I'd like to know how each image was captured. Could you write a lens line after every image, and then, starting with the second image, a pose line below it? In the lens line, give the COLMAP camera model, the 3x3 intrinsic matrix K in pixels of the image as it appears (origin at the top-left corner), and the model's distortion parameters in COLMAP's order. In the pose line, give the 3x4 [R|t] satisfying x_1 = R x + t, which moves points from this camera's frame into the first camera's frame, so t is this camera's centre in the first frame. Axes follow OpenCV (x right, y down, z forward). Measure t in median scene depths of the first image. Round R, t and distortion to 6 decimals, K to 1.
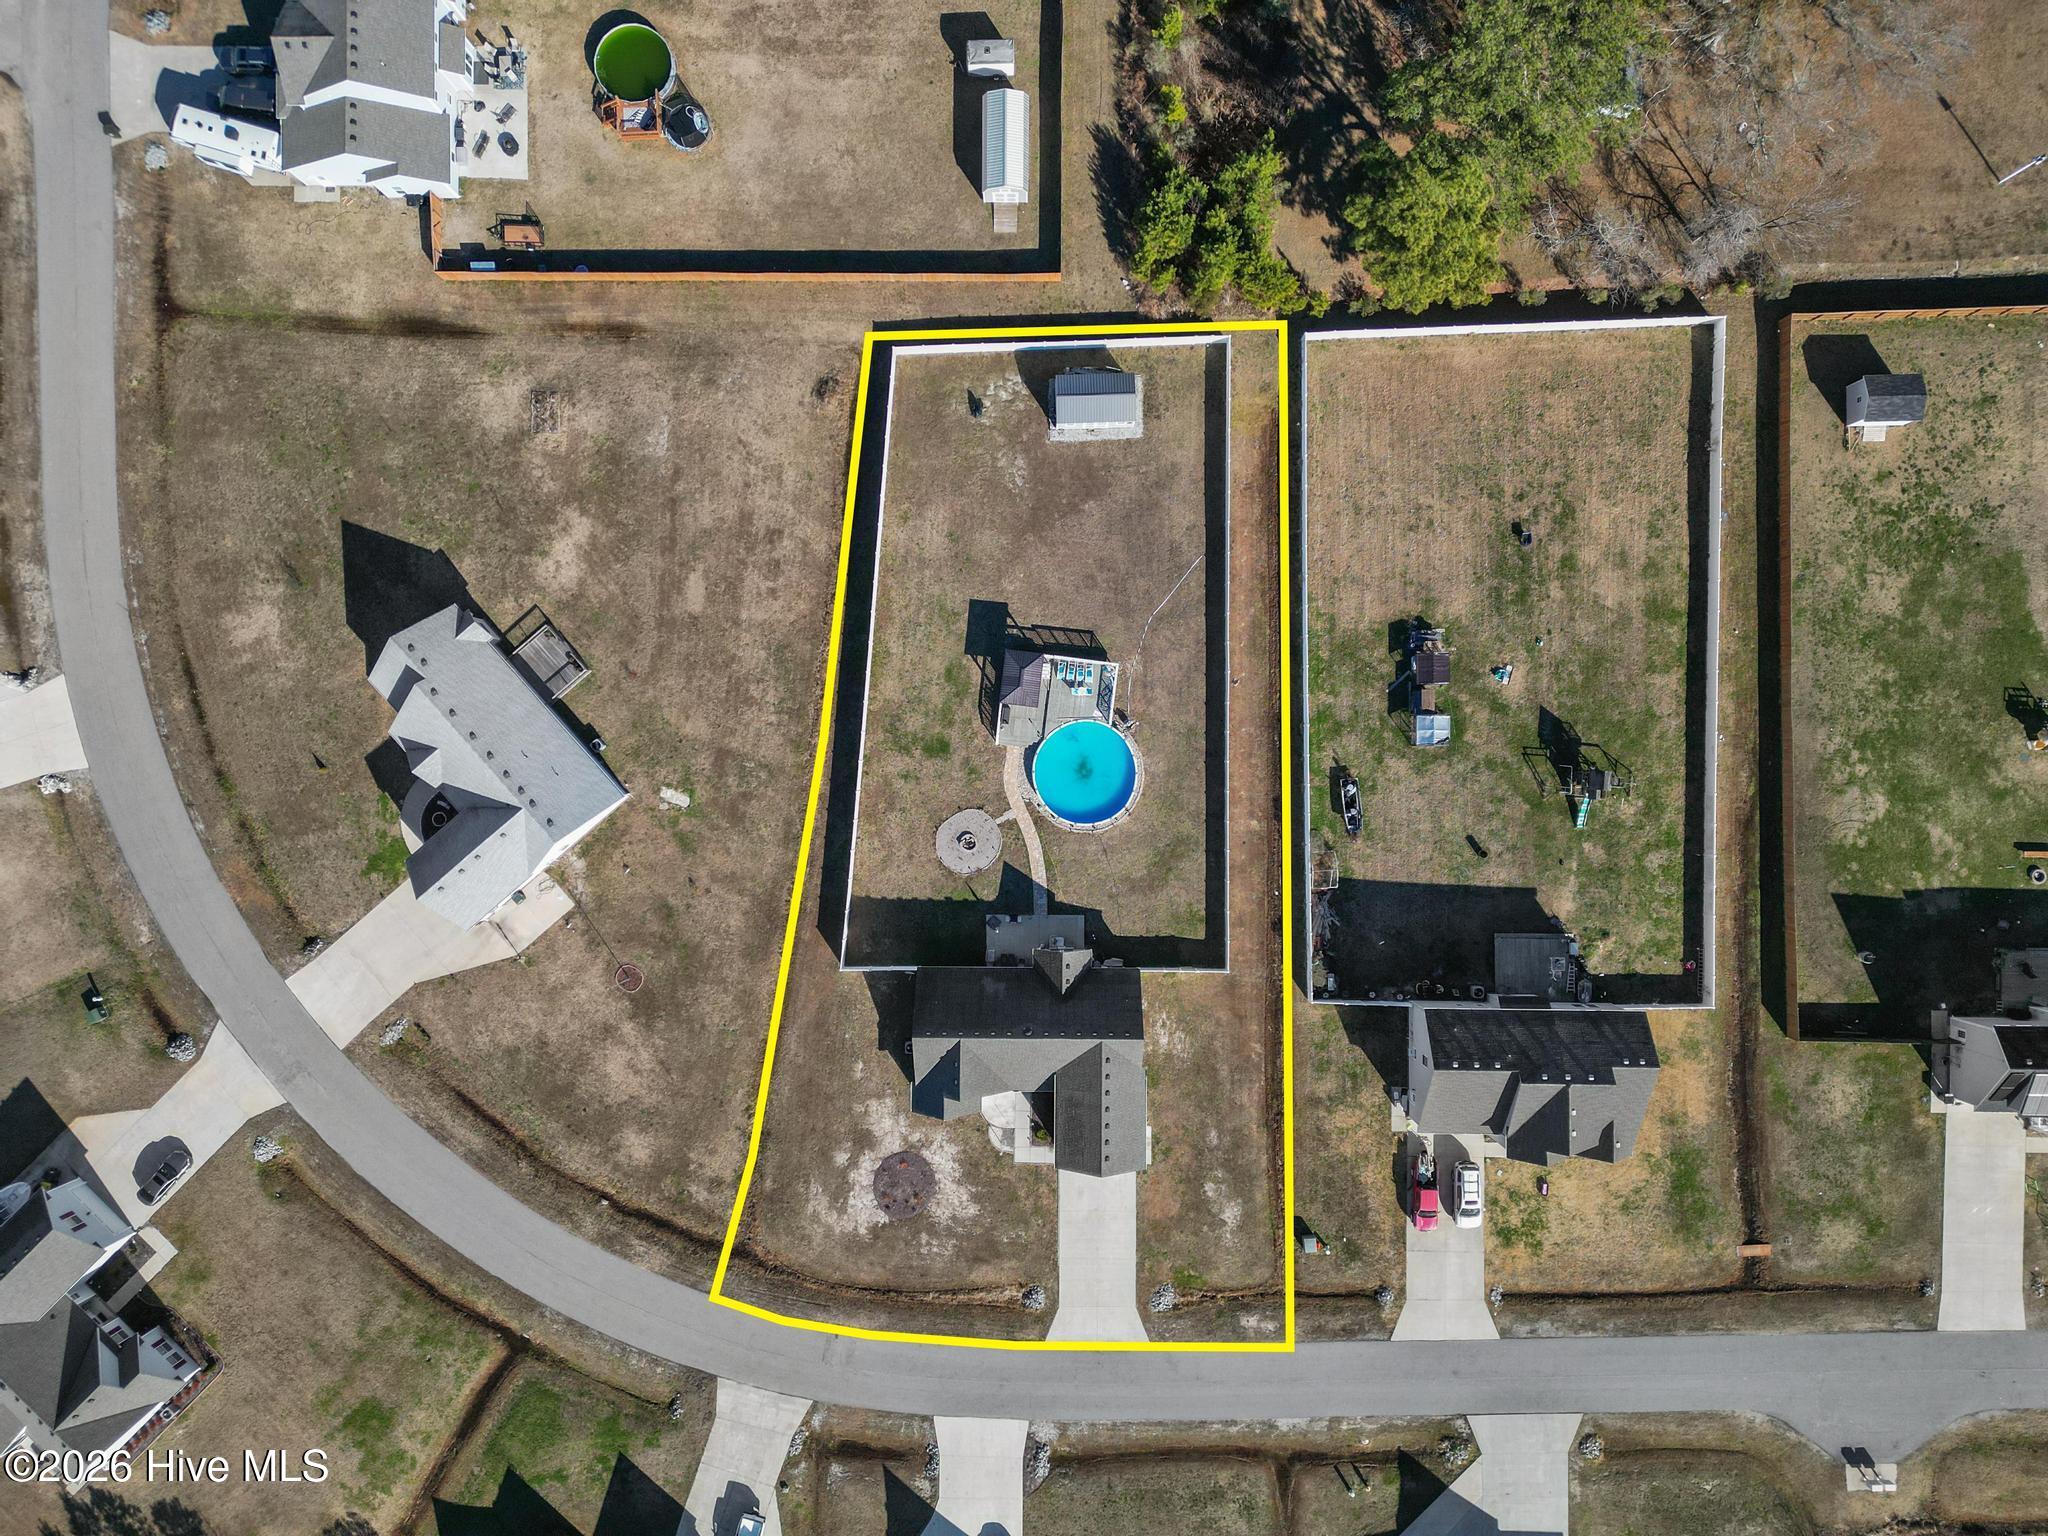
lens RADIAL K [[1426.5, 0, 1039.4], [0, 1426.5, 765.6], [0, 0, 1]] dist [0.083921, -0.078094]
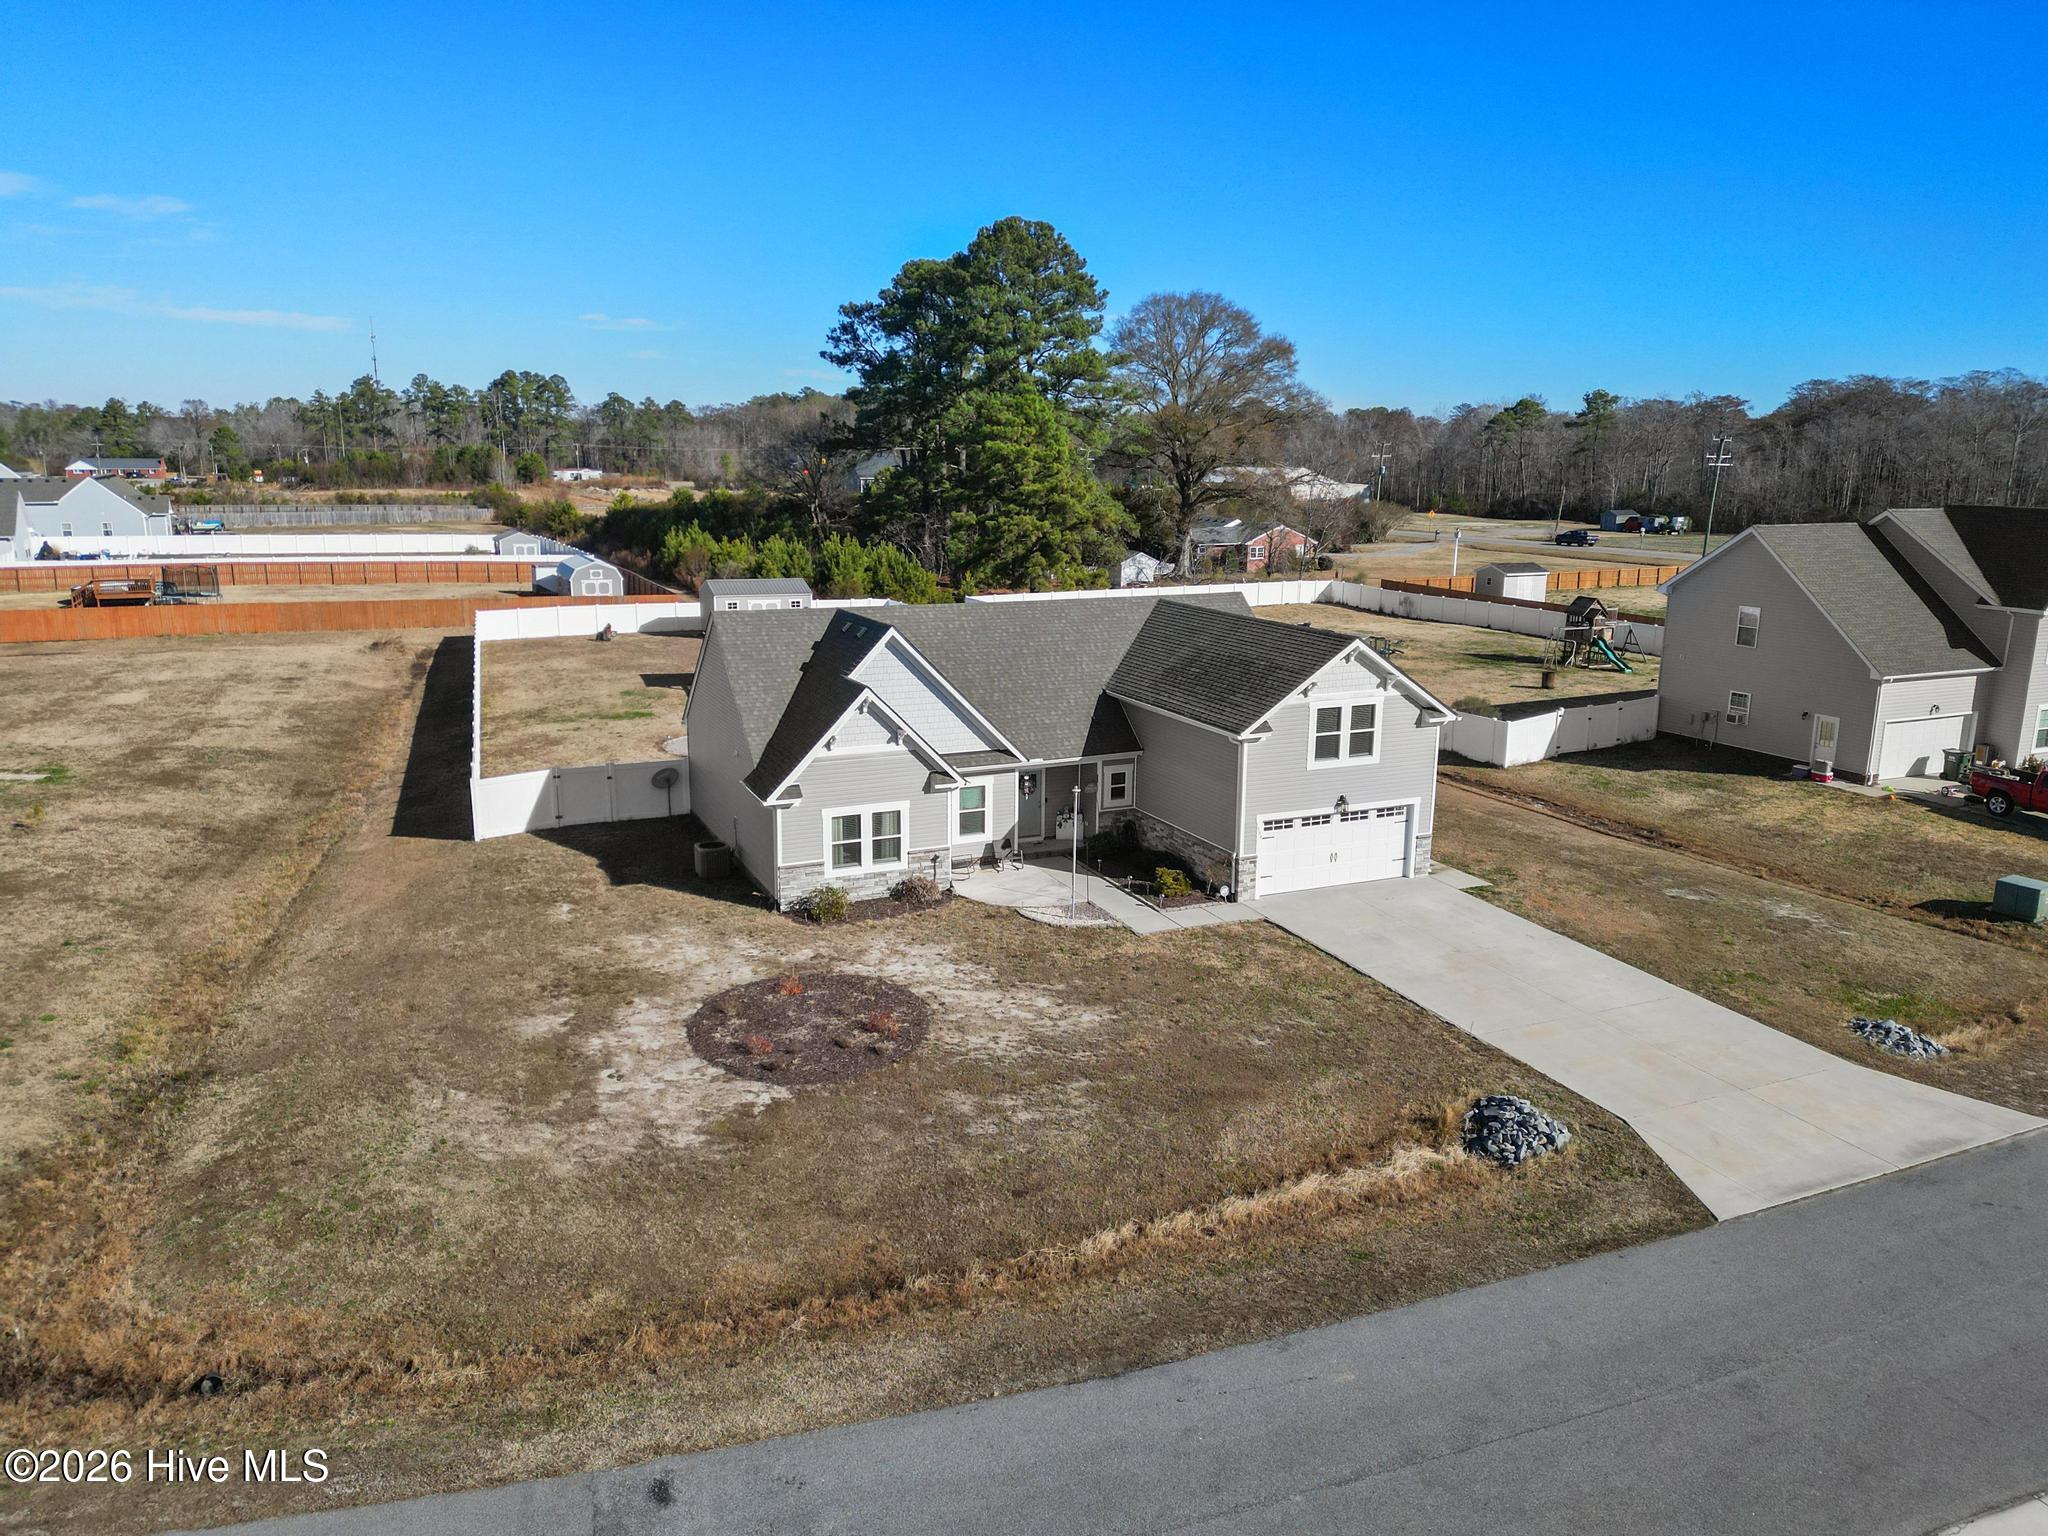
lens RADIAL K [[1437.9, 0, 1036.2], [0, 1437.9, 761.5], [0, 0, 1]] dist [0.094601, -0.098631]
pose [[0.903341, -0.082892, 0.420838, -0.162973], [0.428862, 0.191287, -0.882886, 0.529742], [-0.007316, 0.978028, 0.208347, 0.899062]]
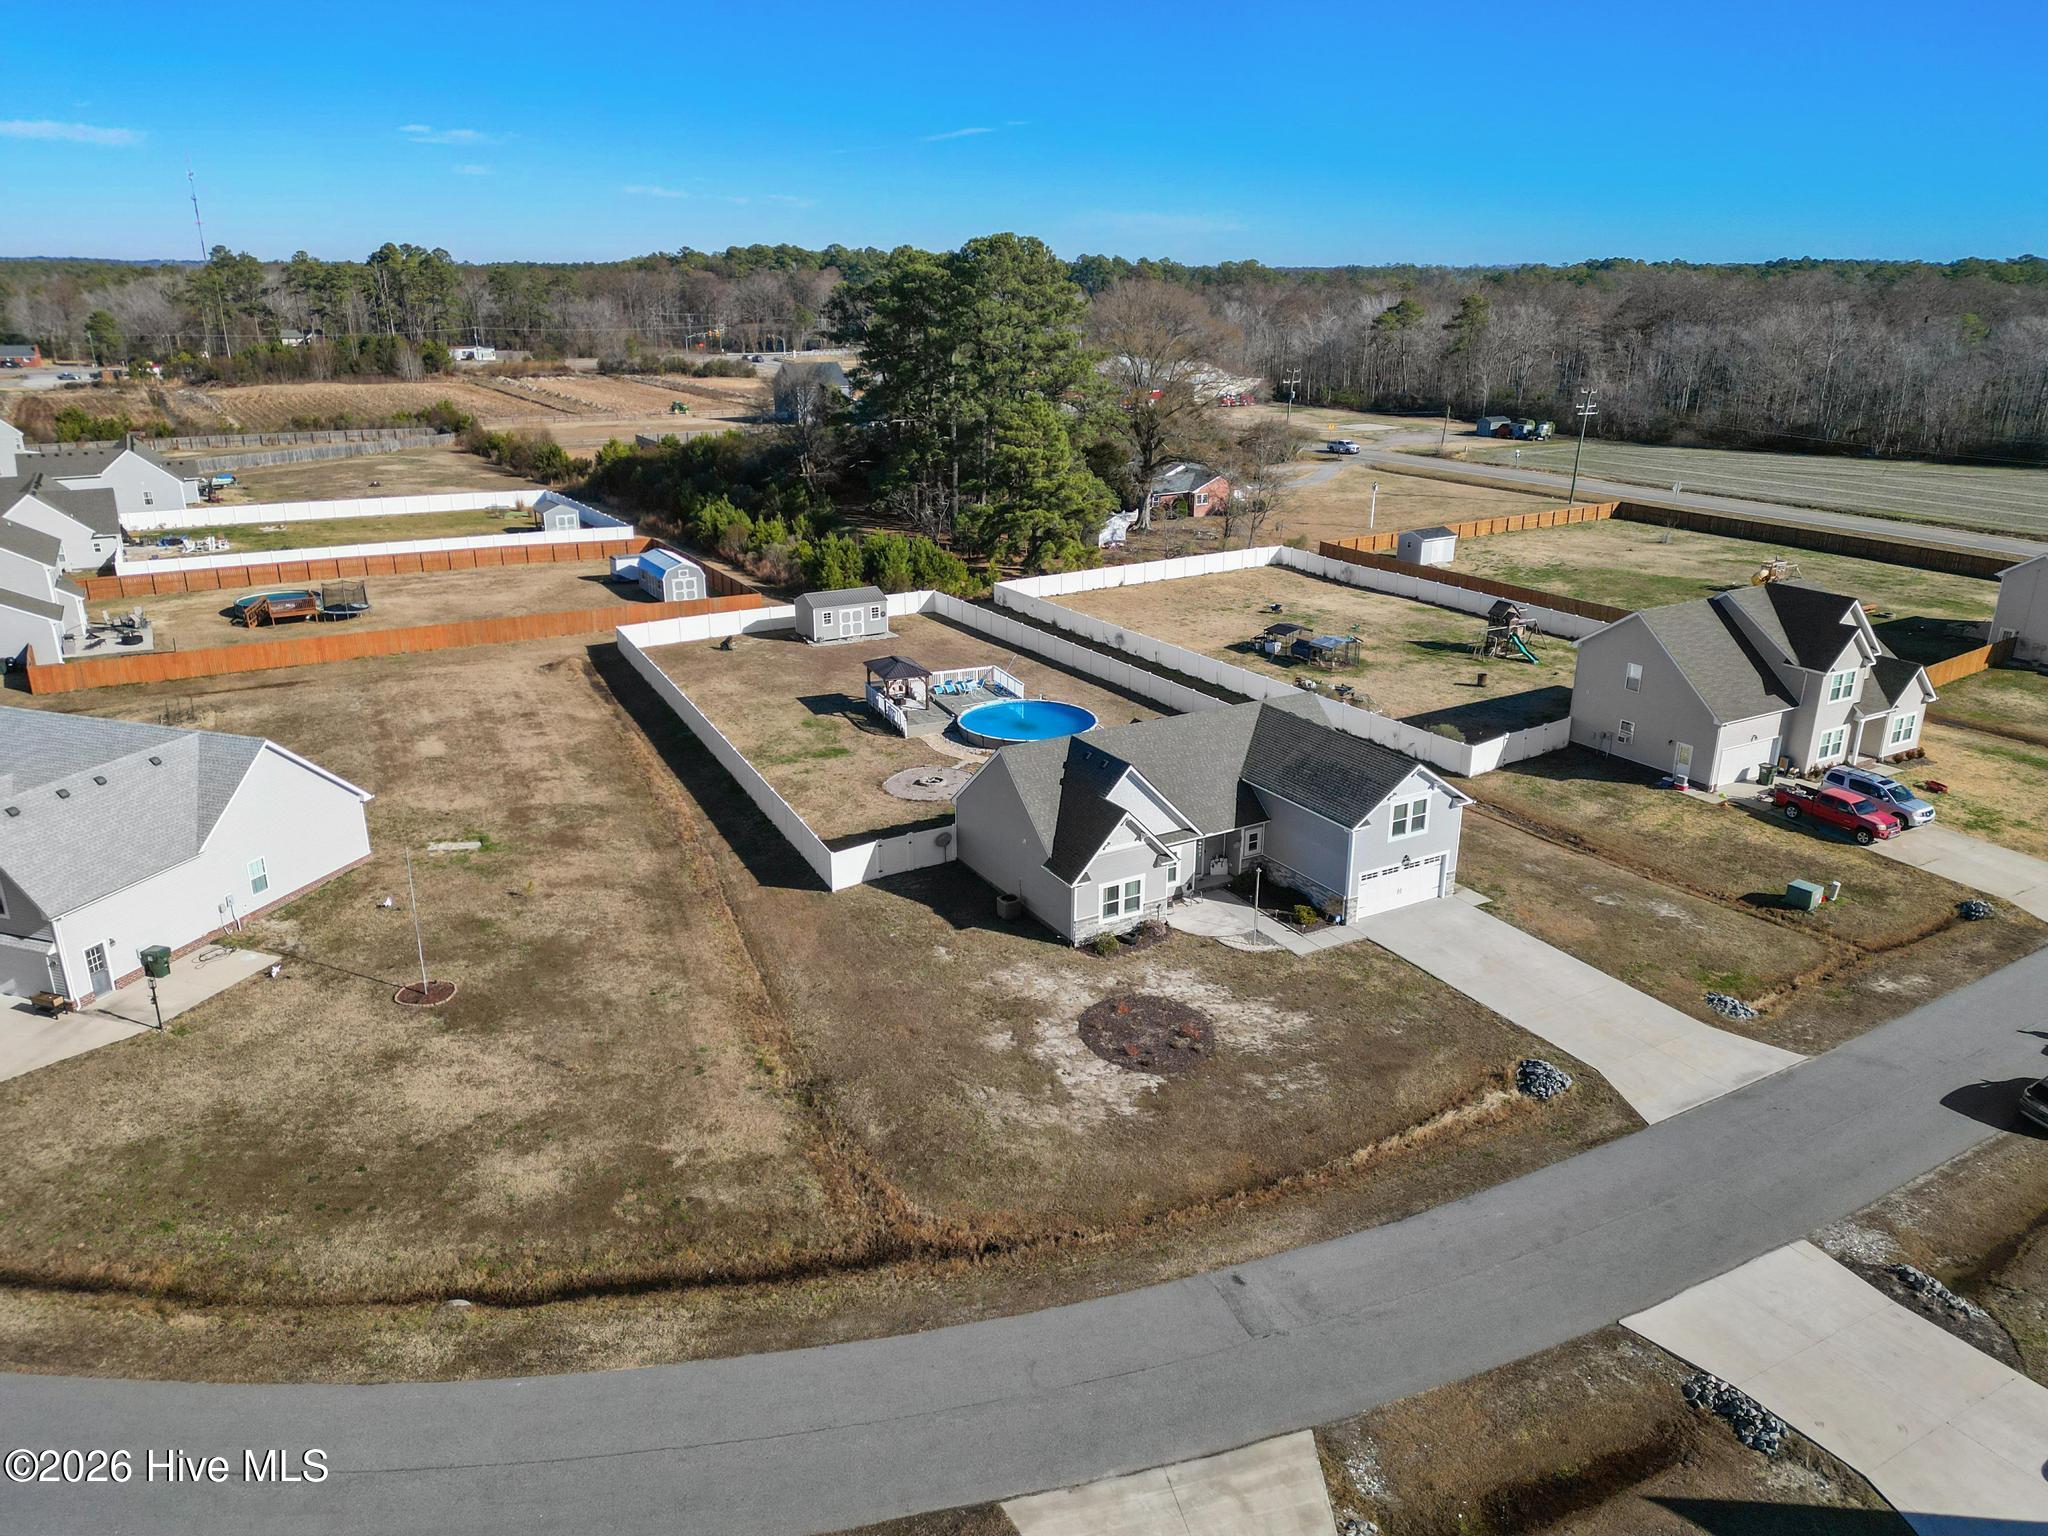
lens RADIAL K [[1426.5, 0, 1039.4], [0, 1426.5, 765.6], [0, 0, 1]] dist [0.083921, -0.078094]
pose [[0.856090, -0.165927, 0.489467, -0.332419], [0.516827, 0.275609, -0.810512, 0.620315], [-0.000415, 0.946841, 0.321702, 0.772332]]
